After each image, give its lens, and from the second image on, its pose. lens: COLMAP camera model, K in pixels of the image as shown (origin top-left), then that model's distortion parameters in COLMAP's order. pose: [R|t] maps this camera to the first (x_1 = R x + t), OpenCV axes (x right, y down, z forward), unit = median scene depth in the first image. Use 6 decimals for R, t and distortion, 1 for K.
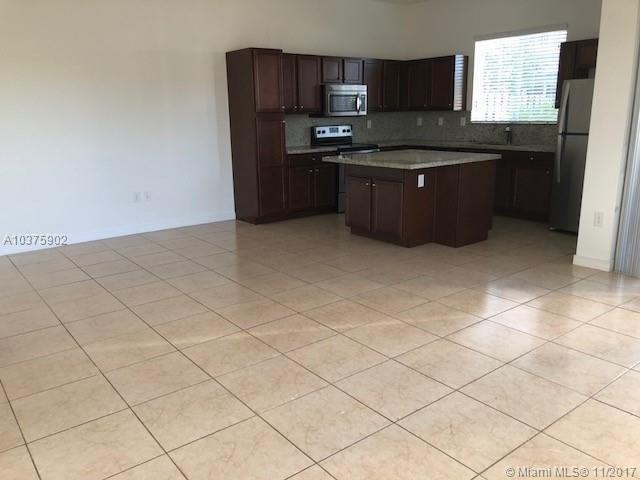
lens RADIAL K [[520.8, 0, 320.0], [0, 520.8, 240.0], [0, 0, 1]] dist [0.009274, -0.002092]
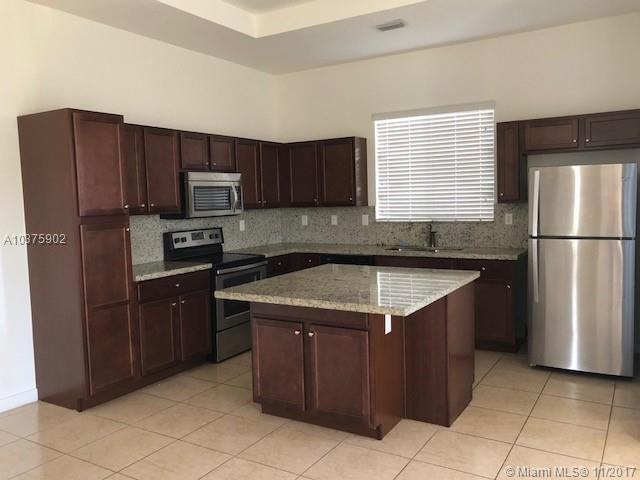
lens RADIAL K [[539.8, 0, 320.0], [0, 539.8, 240.0], [0, 0, 1]] dist [0.011216, 0.014539]
pose [[0.940829, -0.034218, 0.337149, -0.067937], [0.092312, 0.983144, -0.157819, -0.089033], [-0.326066, 0.179604, 0.928129, 0.326052]]
